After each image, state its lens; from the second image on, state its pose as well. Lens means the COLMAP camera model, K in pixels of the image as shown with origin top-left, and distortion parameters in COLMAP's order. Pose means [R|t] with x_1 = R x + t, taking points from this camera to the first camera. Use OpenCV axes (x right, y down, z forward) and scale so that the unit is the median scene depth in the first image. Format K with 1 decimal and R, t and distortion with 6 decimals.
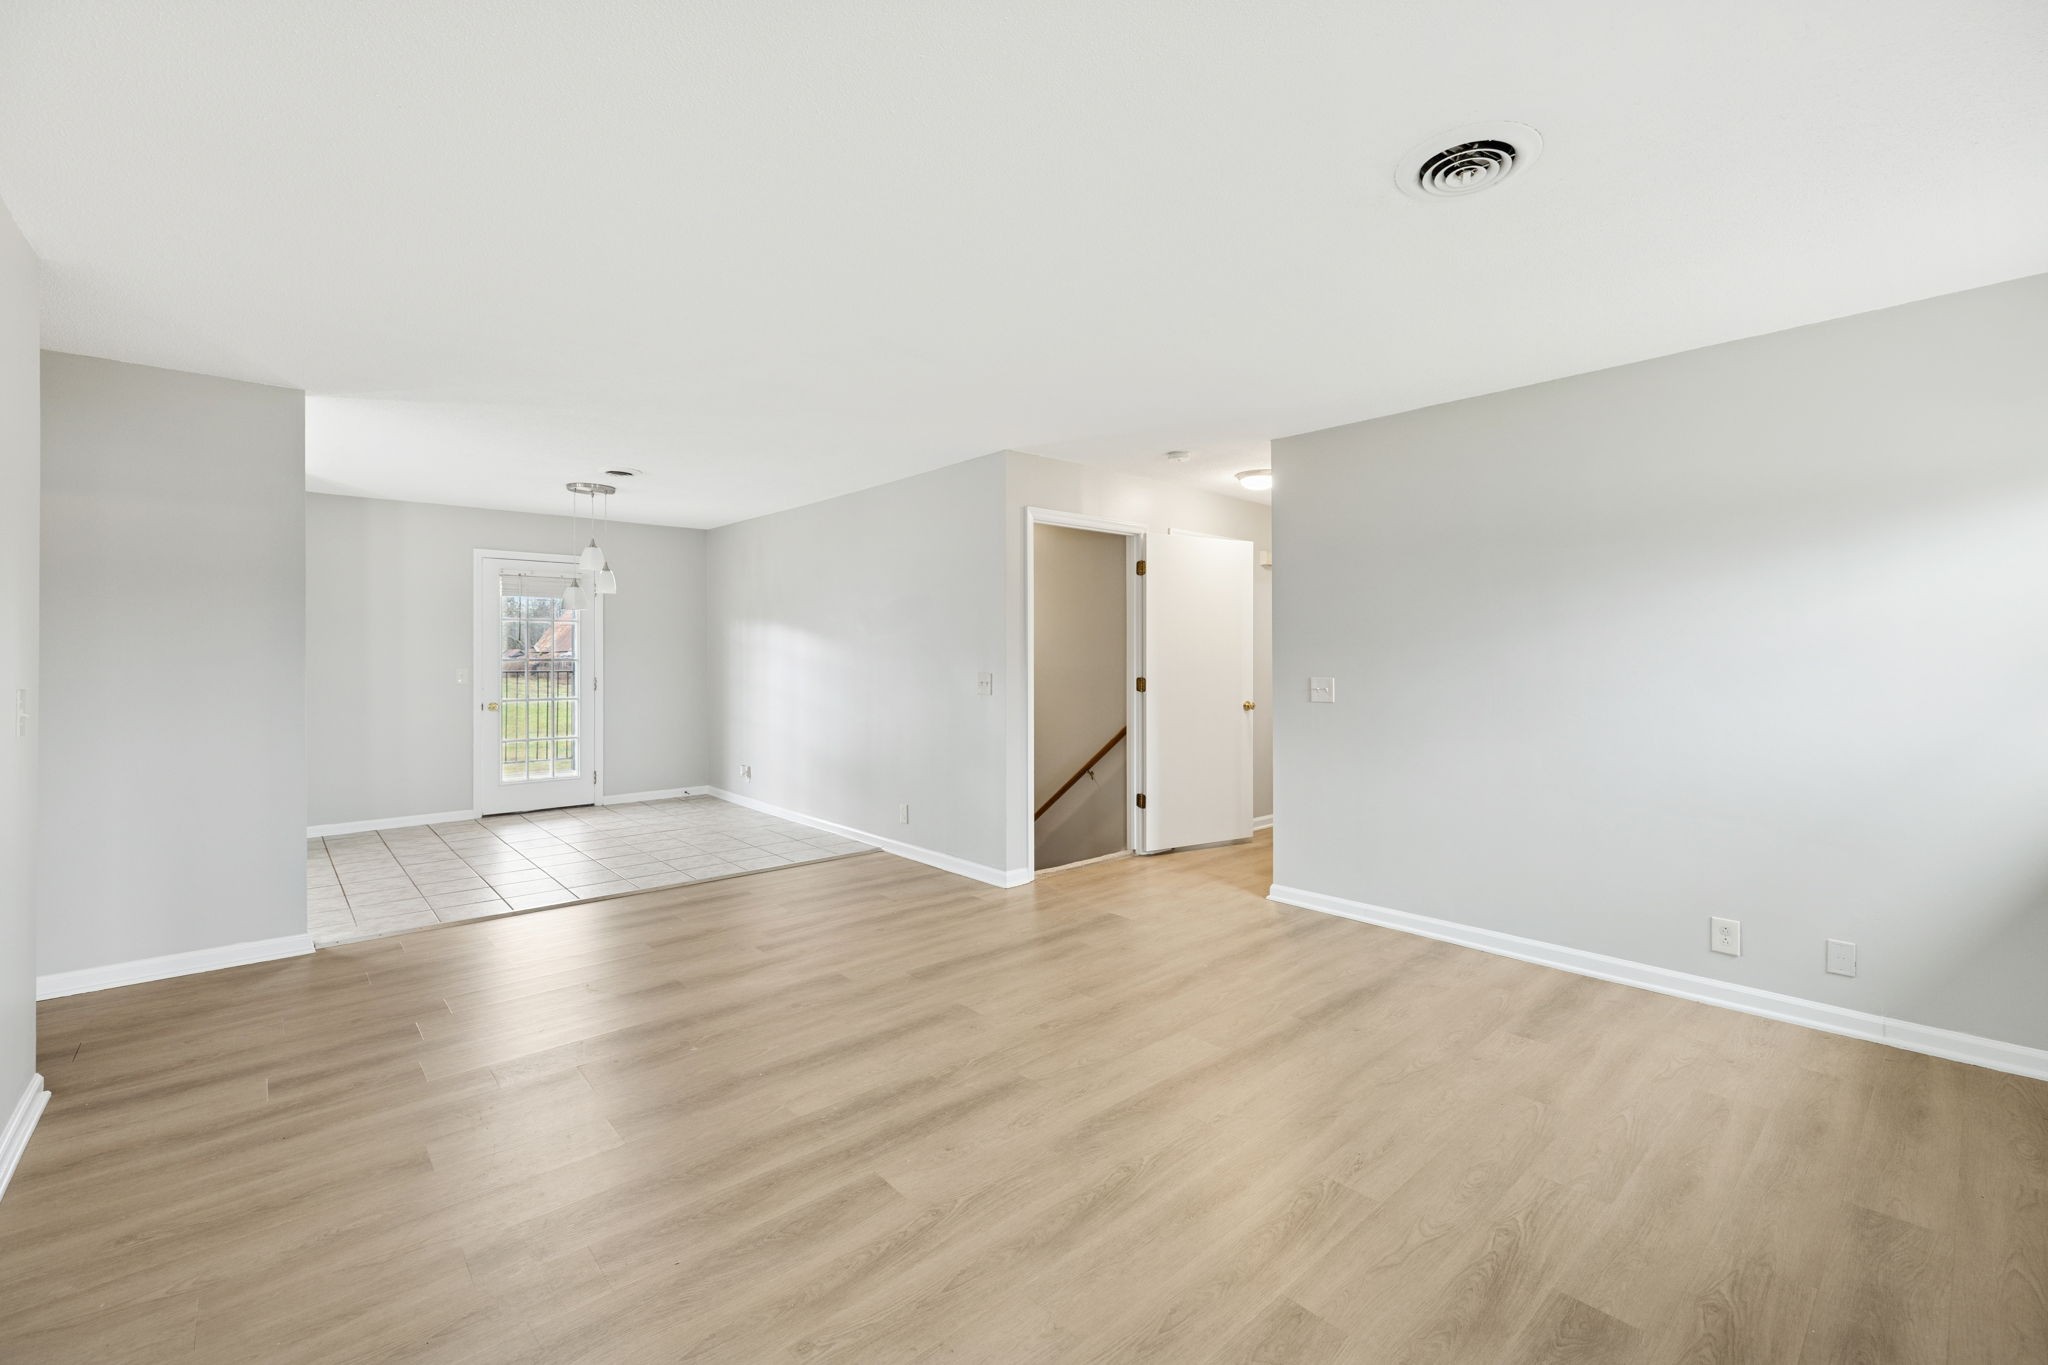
lens RADIAL K [[874.7, 0, 1025.4], [0, 874.7, 678.1], [0, 0, 1]] dist [0.002163, 0.000239]
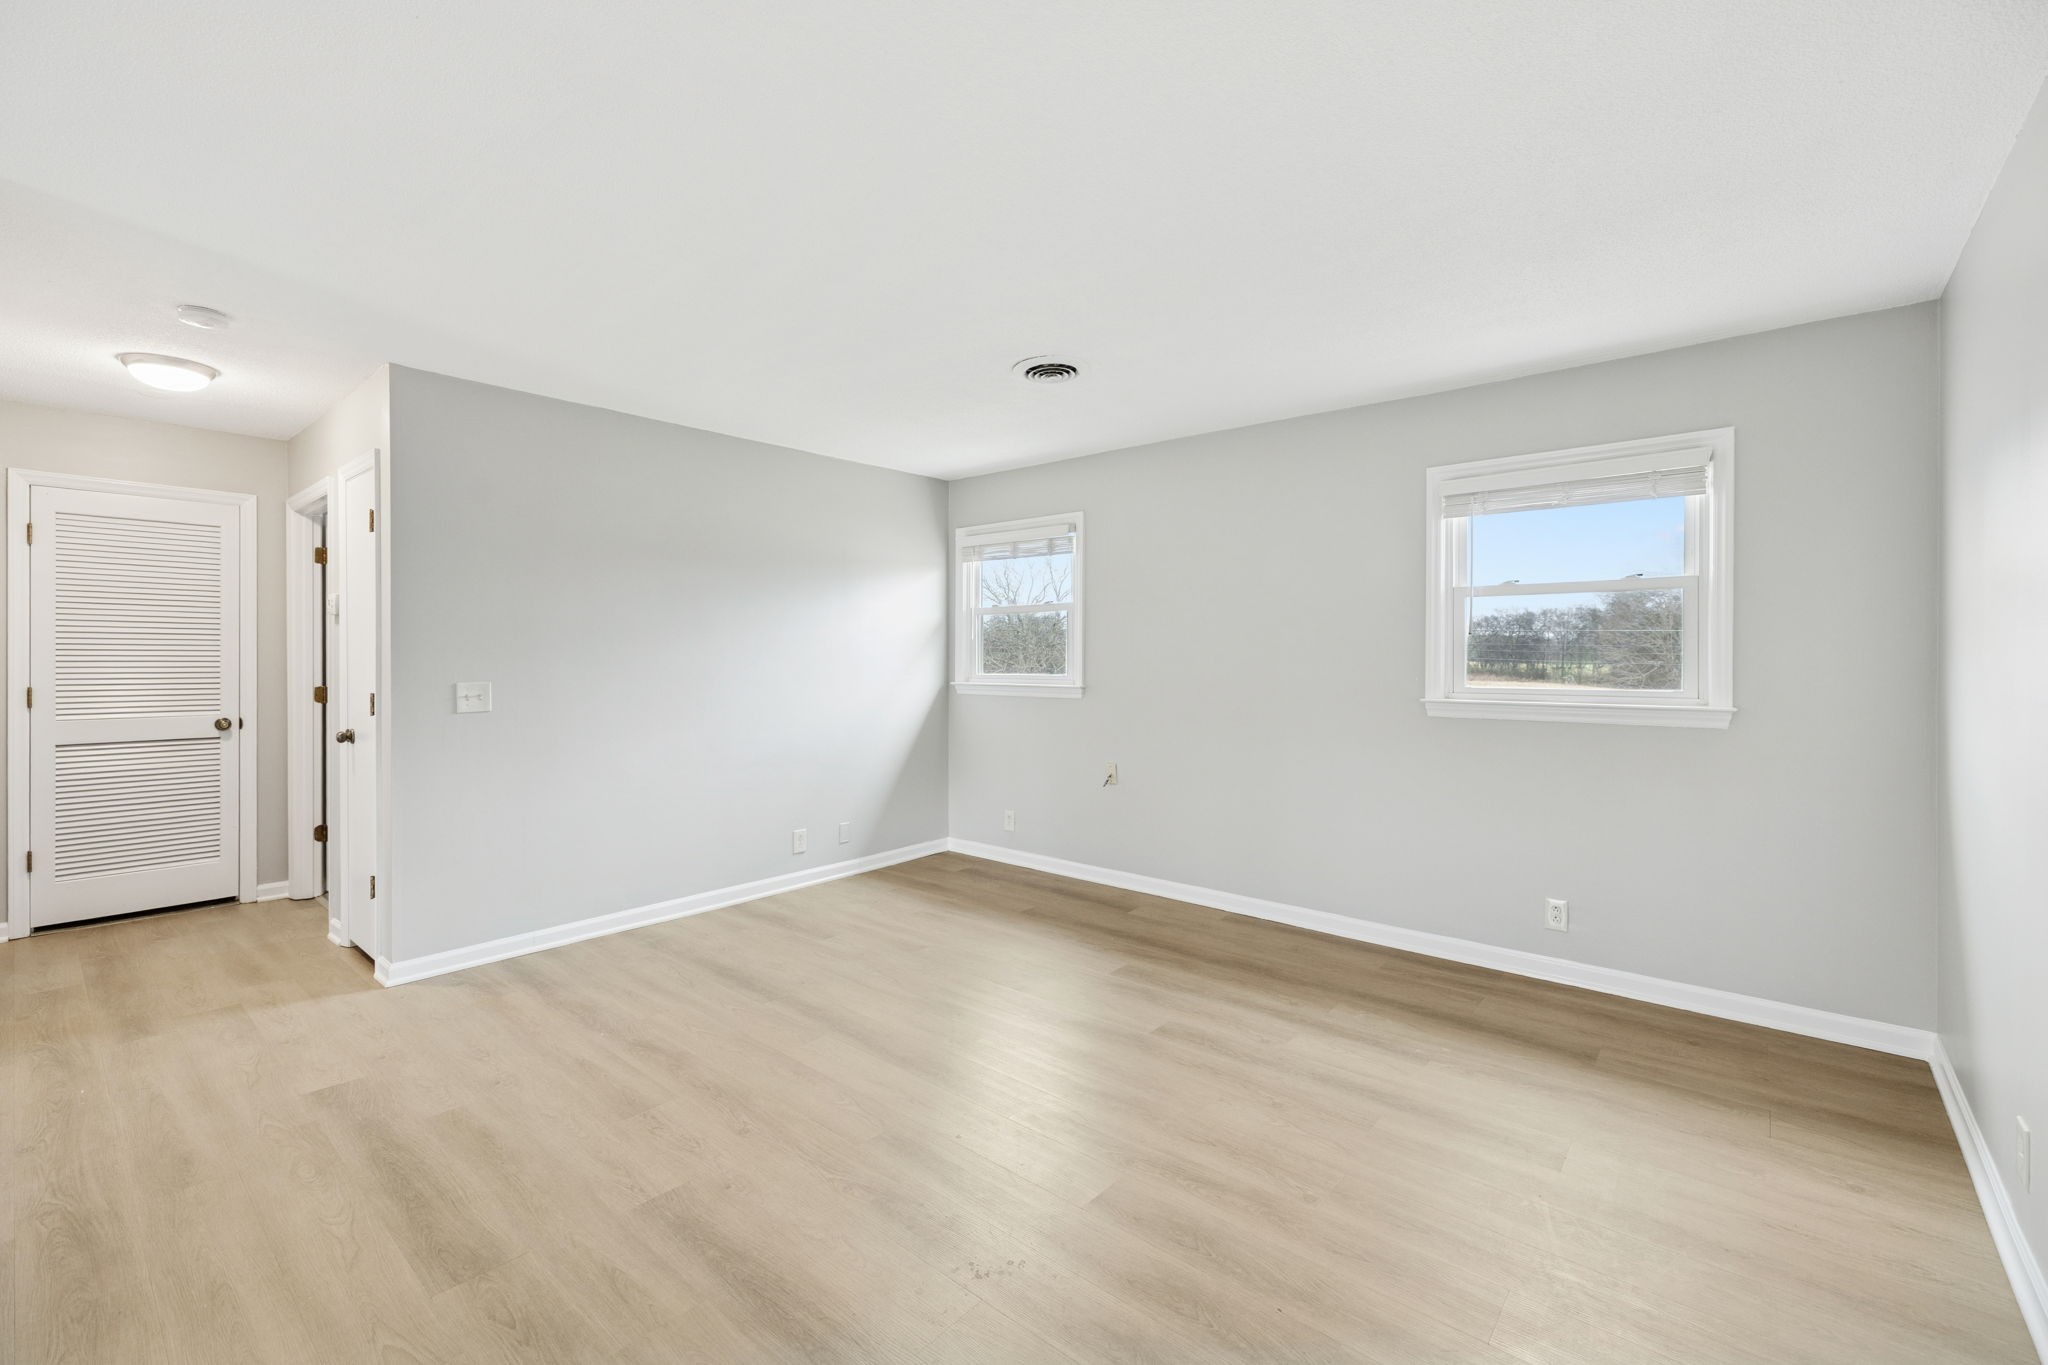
lens RADIAL K [[874.7, 0, 1027.5], [0, 874.7, 671.6], [0, 0, 1]] dist [0.002163, 0.000239]
pose [[-0.149254, -0.016294, 0.988665, -0.633223], [0.019072, 0.999631, 0.019354, -0.019080], [-0.988615, 0.021744, -0.148888, 0.691250]]
